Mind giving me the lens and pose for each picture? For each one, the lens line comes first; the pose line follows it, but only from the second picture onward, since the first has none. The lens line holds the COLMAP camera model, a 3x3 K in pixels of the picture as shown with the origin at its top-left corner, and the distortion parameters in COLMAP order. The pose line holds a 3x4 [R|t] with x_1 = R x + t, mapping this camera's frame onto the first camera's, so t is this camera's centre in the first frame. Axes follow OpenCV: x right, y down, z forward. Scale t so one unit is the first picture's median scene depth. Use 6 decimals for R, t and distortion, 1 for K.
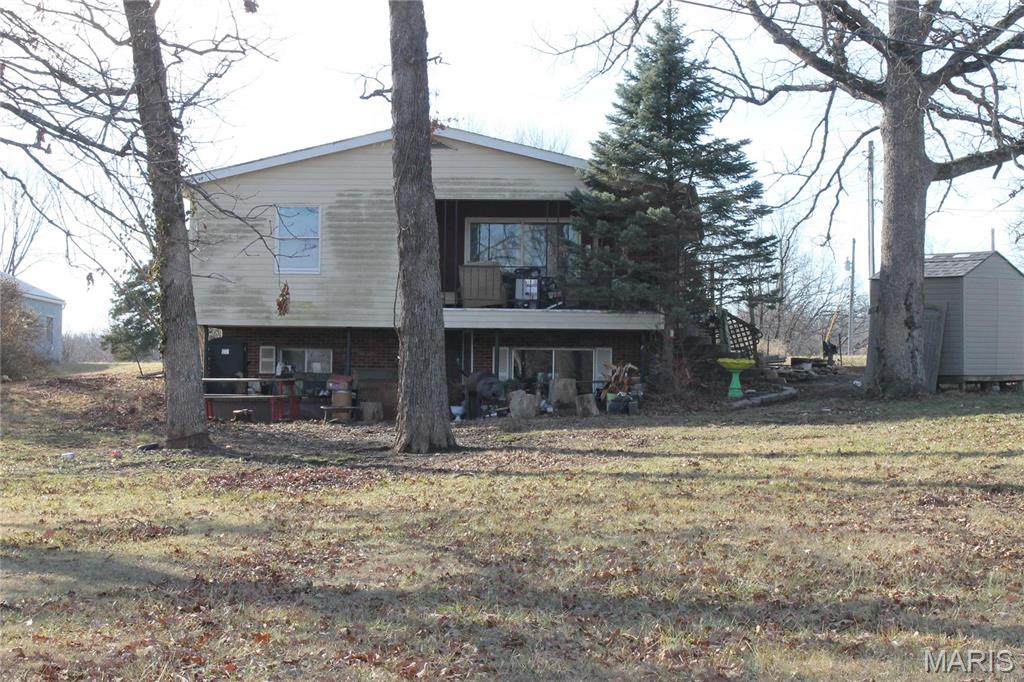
lens RADIAL K [[1896.0, 0, 512.0], [0, 1896.0, 341.0], [0, 0, 1]] dist [0.004110, 0.197983]
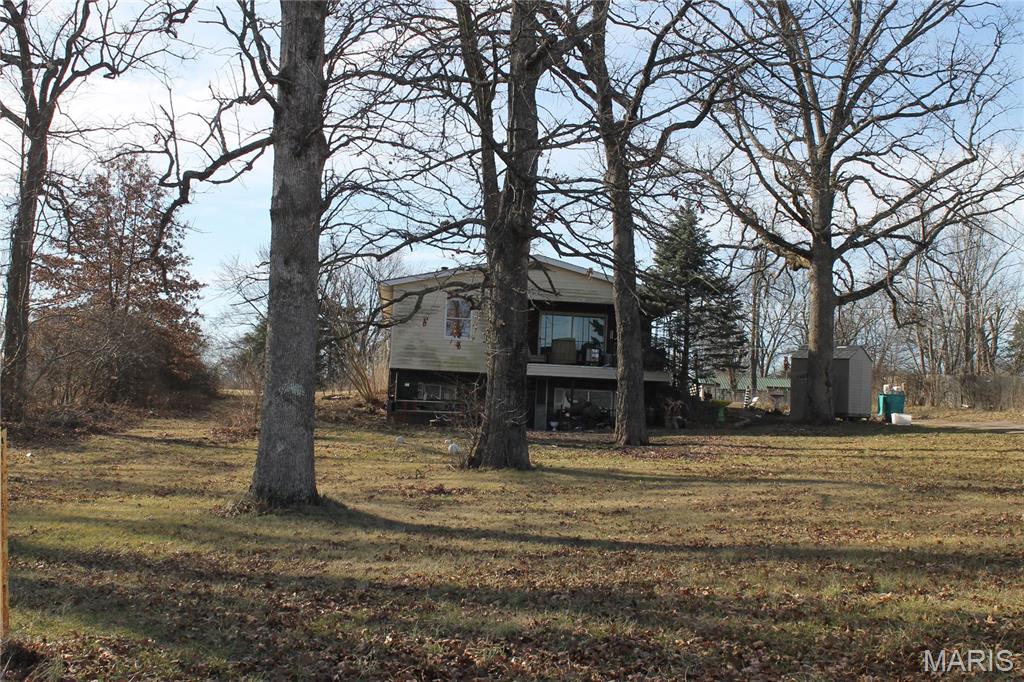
lens RADIAL K [[1303.0, 0, 512.0], [0, 1303.0, 341.0], [0, 0, 1]] dist [-0.006824, -0.008954]
pose [[0.976609, 0.044328, 0.210402, -0.316524], [-0.036949, 0.998561, -0.038874, 0.008789], [-0.211823, 0.030191, 0.976842, -0.141490]]
